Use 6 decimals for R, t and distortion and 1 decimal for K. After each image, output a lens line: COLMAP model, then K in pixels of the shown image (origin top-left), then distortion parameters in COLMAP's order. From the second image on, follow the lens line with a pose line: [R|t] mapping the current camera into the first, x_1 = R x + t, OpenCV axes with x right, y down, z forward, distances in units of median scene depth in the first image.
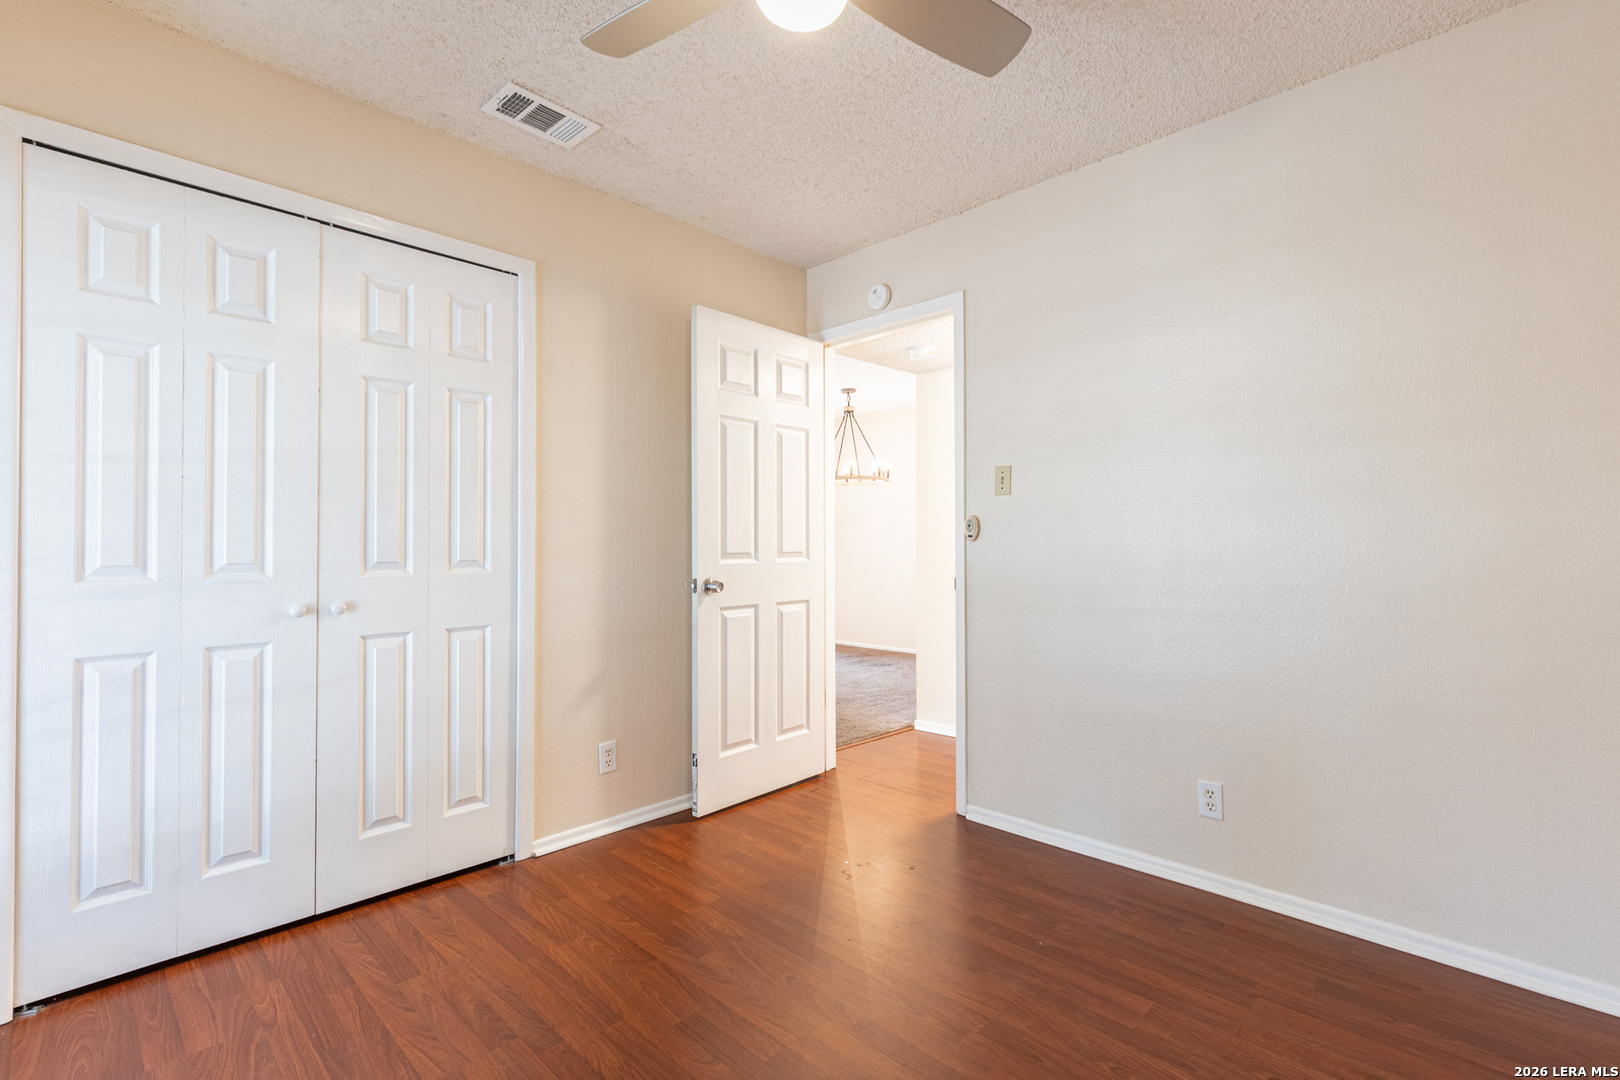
lens RADIAL K [[733.6, 0, 813.9], [0, 733.6, 538.1], [0, 0, 1]] dist [0.010012, -0.001786]
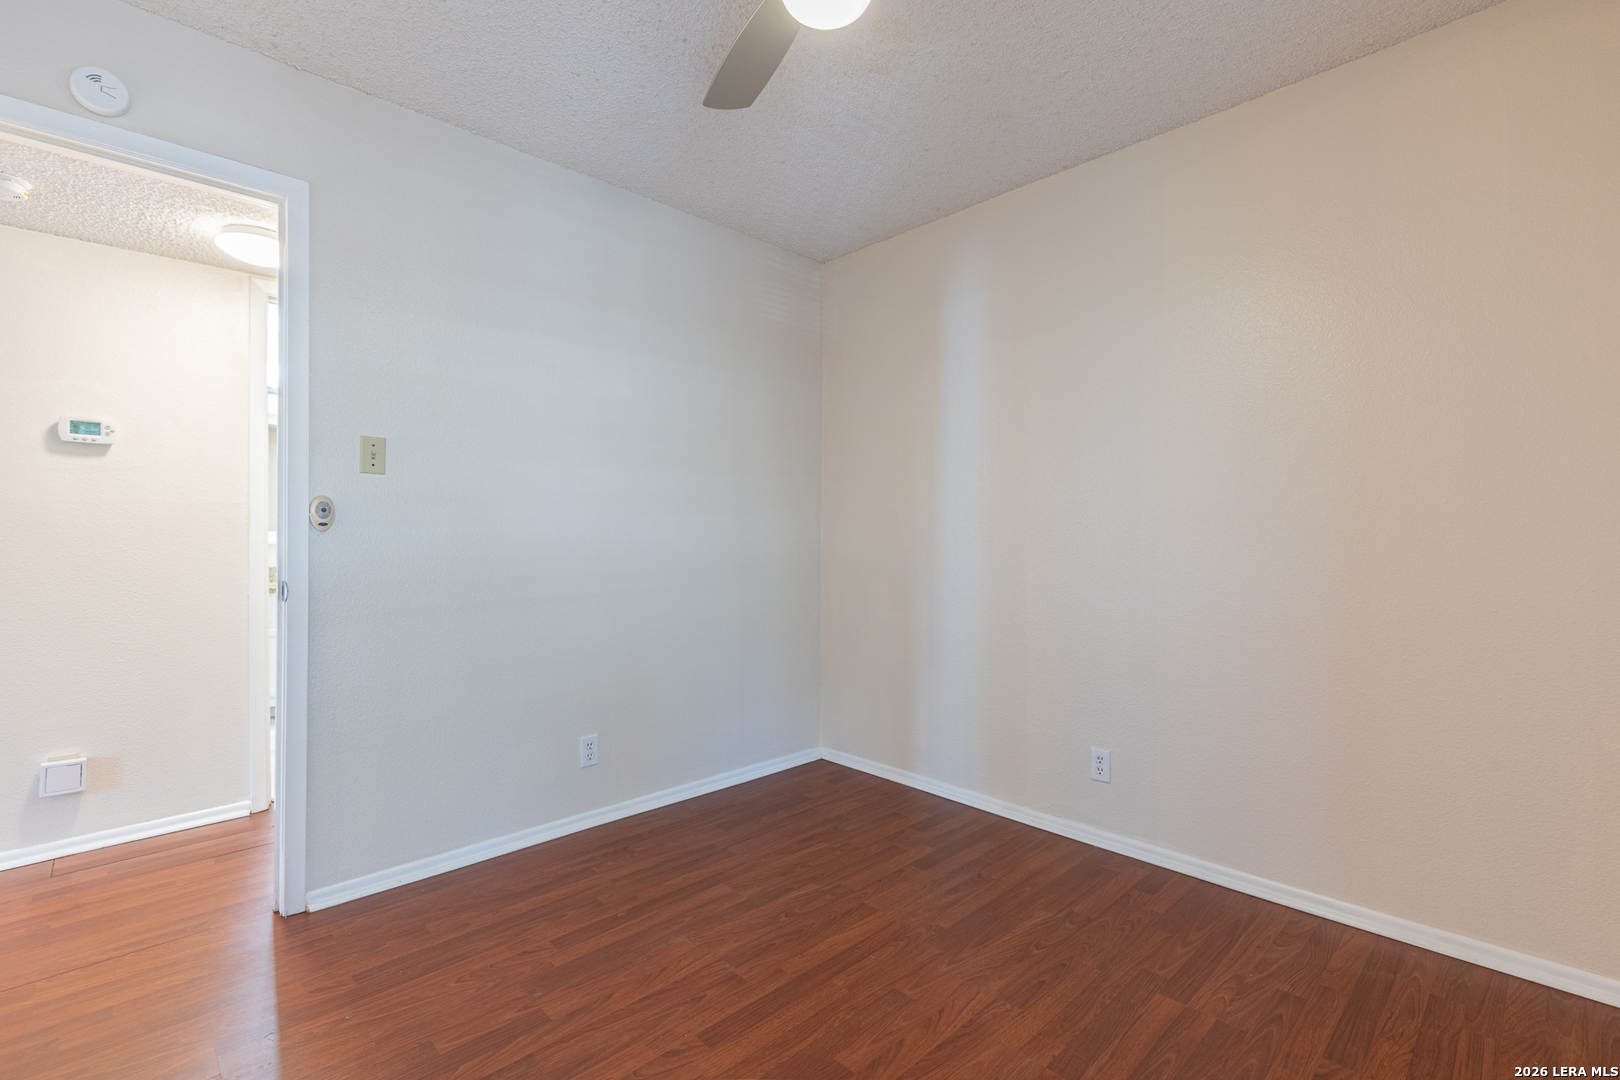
lens RADIAL K [[733.6, 0, 817.8], [0, 733.6, 540.3], [0, 0, 1]] dist [0.010012, -0.001786]
pose [[0.026607, -0.005786, 0.999629, -0.702460], [-0.011189, 0.999919, 0.006085, 0.003789], [-0.999583, -0.011347, 0.026540, 0.663359]]
